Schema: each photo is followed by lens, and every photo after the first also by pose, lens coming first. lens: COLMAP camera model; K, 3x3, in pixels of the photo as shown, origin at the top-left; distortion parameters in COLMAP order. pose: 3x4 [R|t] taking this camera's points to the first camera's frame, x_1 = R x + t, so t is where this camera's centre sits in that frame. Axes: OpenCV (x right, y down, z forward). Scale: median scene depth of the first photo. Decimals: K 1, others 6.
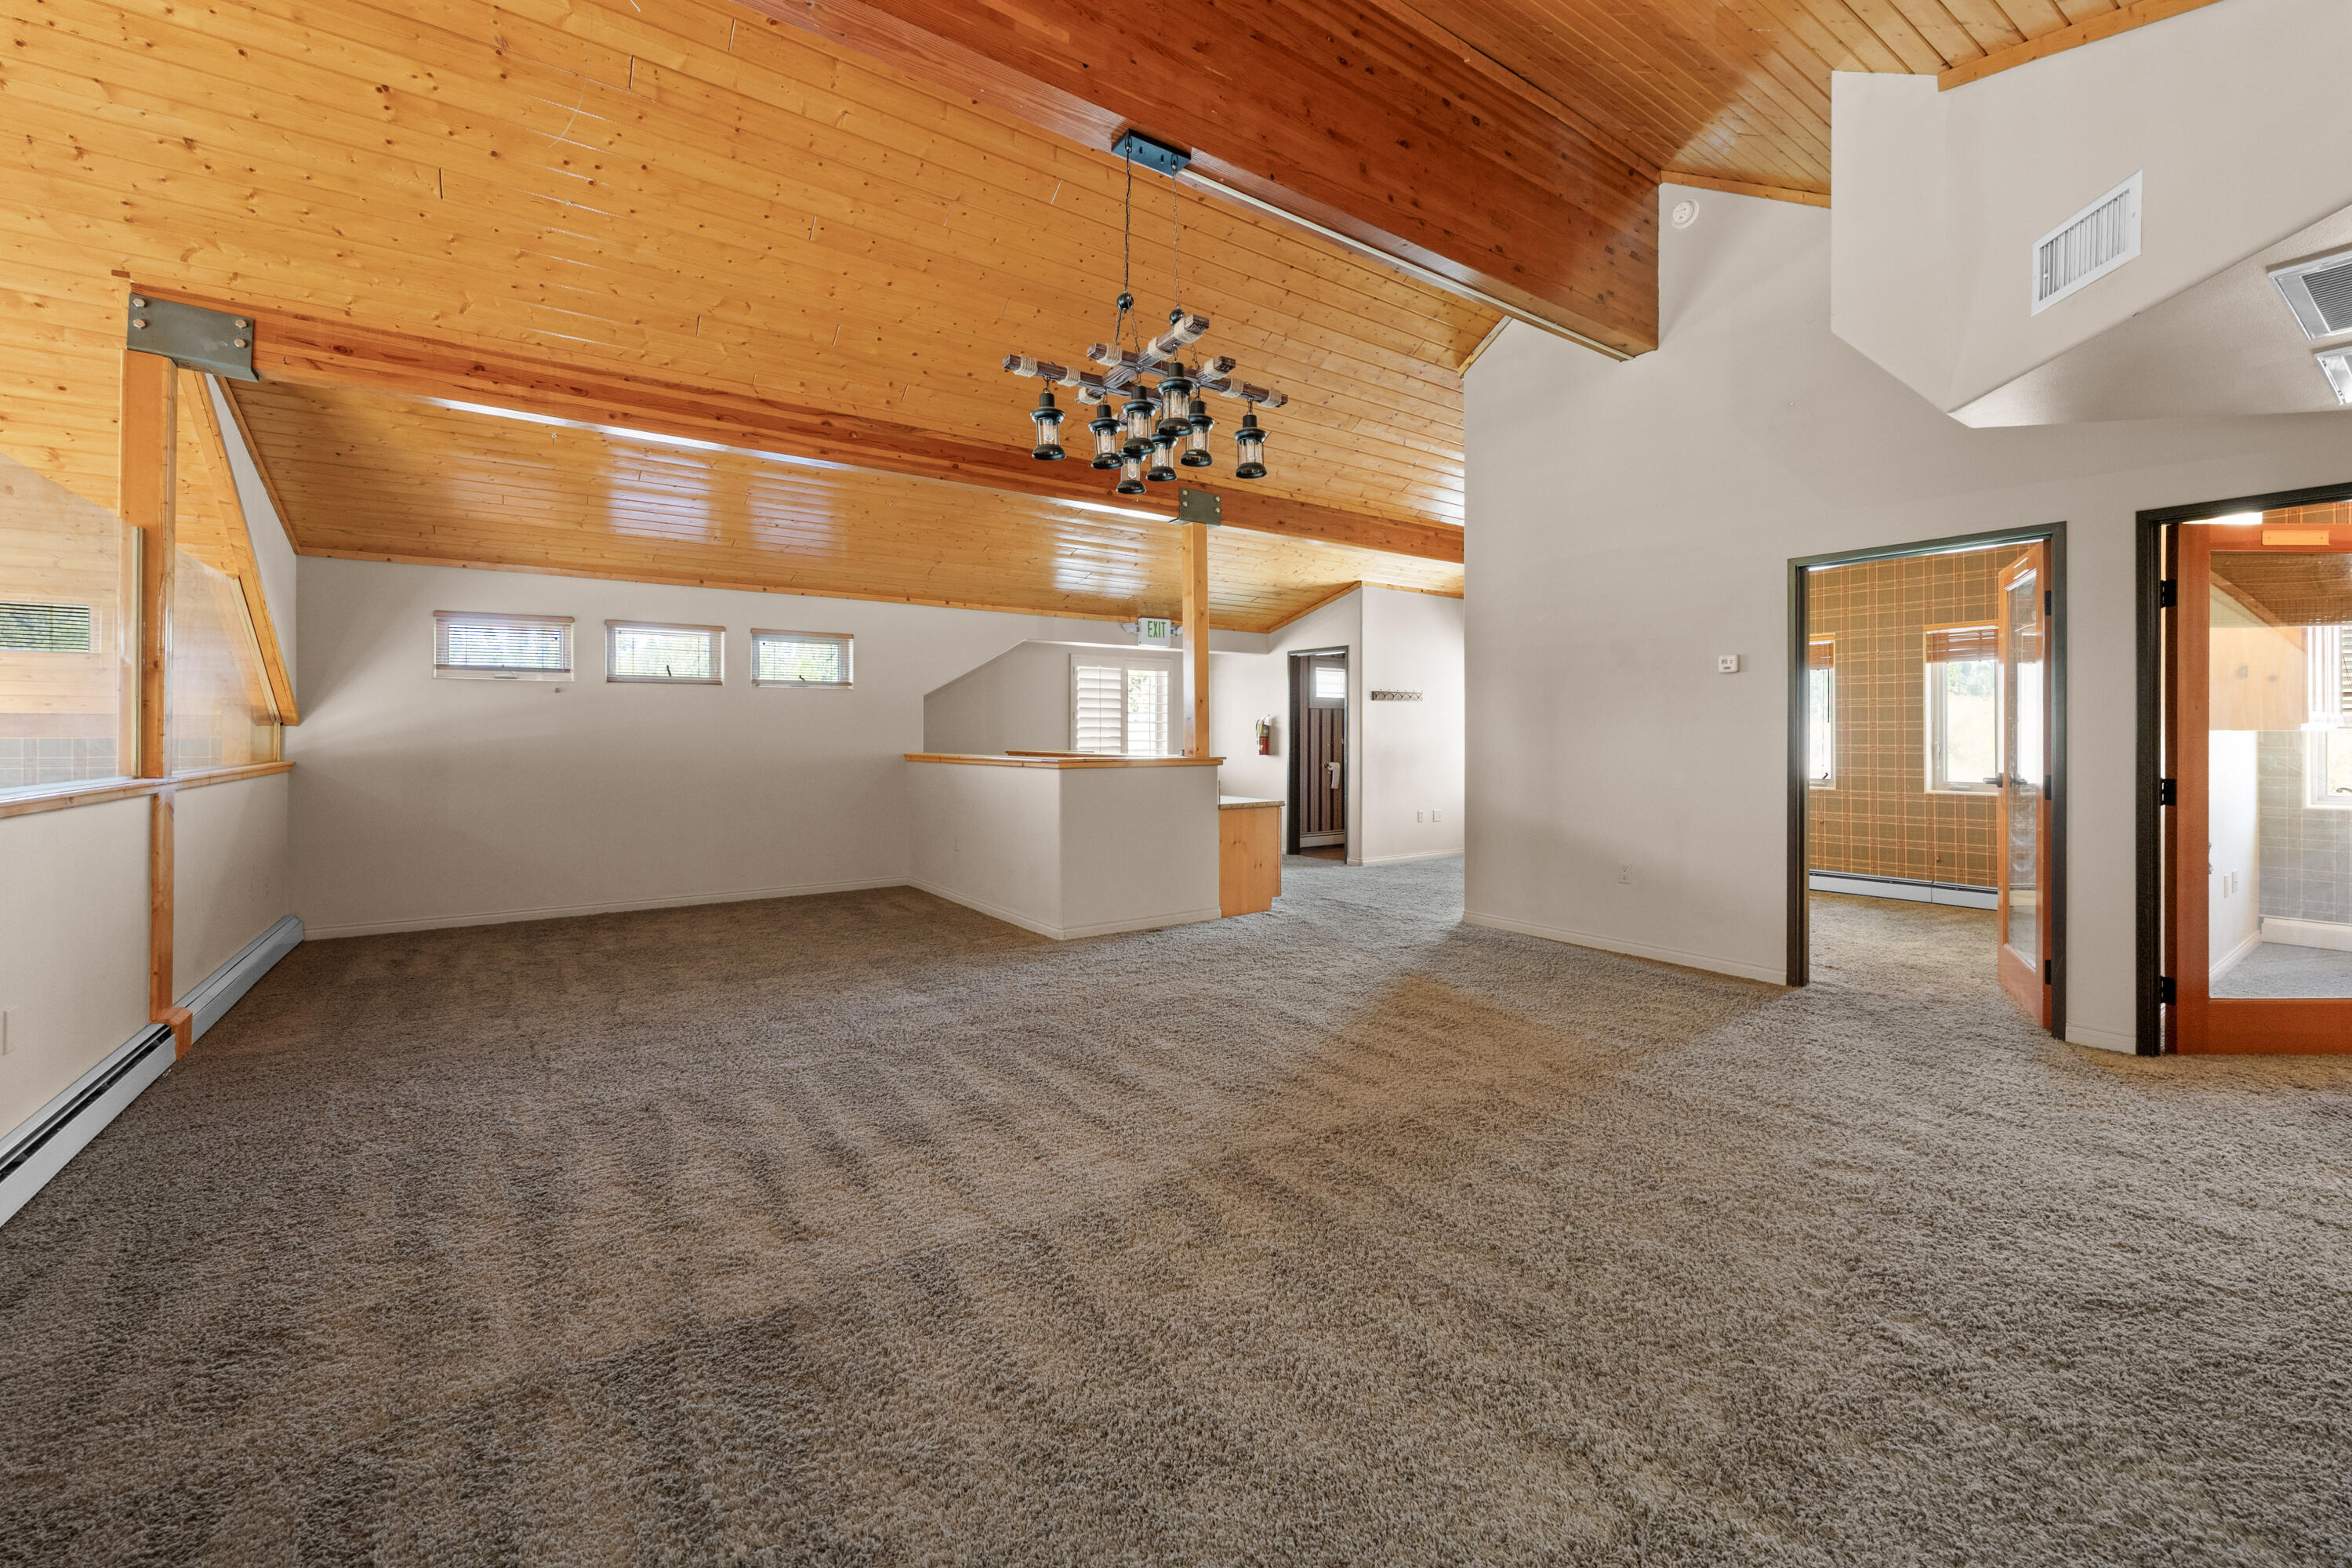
lens RADIAL K [[947.6, 0, 1161.3], [0, 947.6, 732.0], [0, 0, 1]] dist [-0.002386, 0.001905]
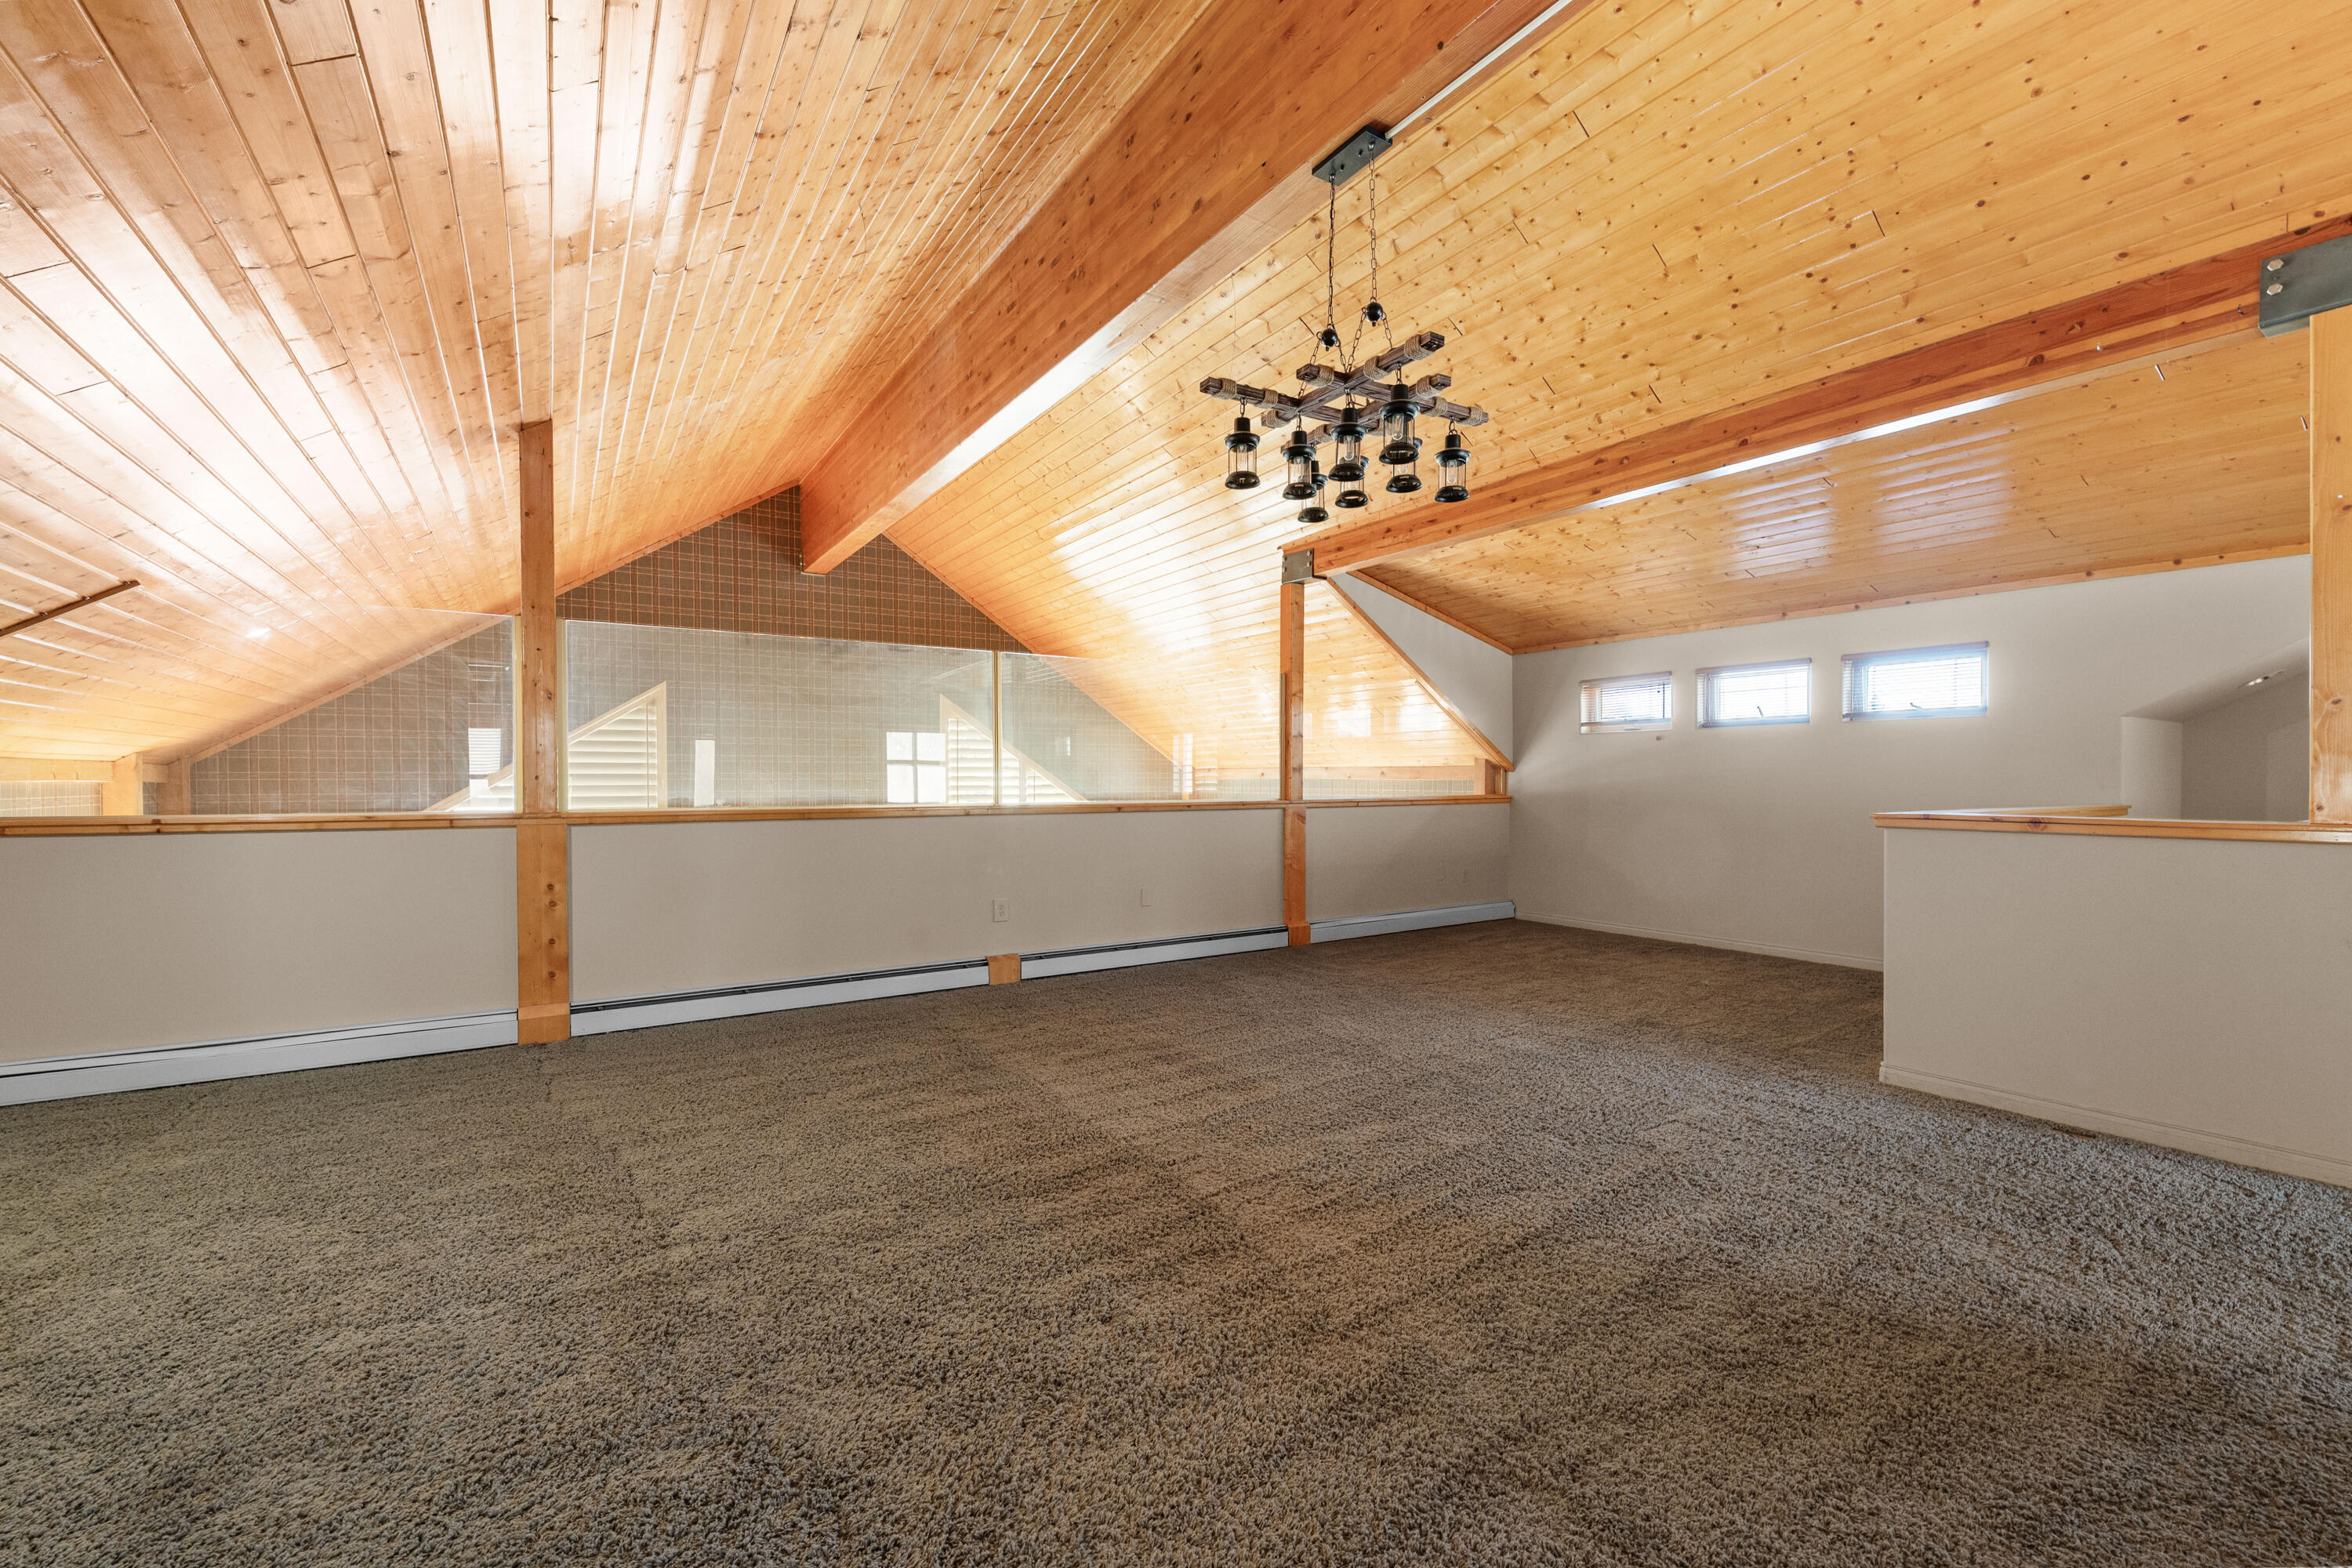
lens RADIAL K [[947.6, 0, 1174.4], [0, 947.6, 783.0], [0, 0, 1]] dist [-0.002386, 0.001905]
pose [[-0.019729, 0.004093, -0.999797, 0.883051], [0.005215, 0.999978, 0.003991, 0.003834], [0.999792, -0.005135, -0.019750, 0.790194]]
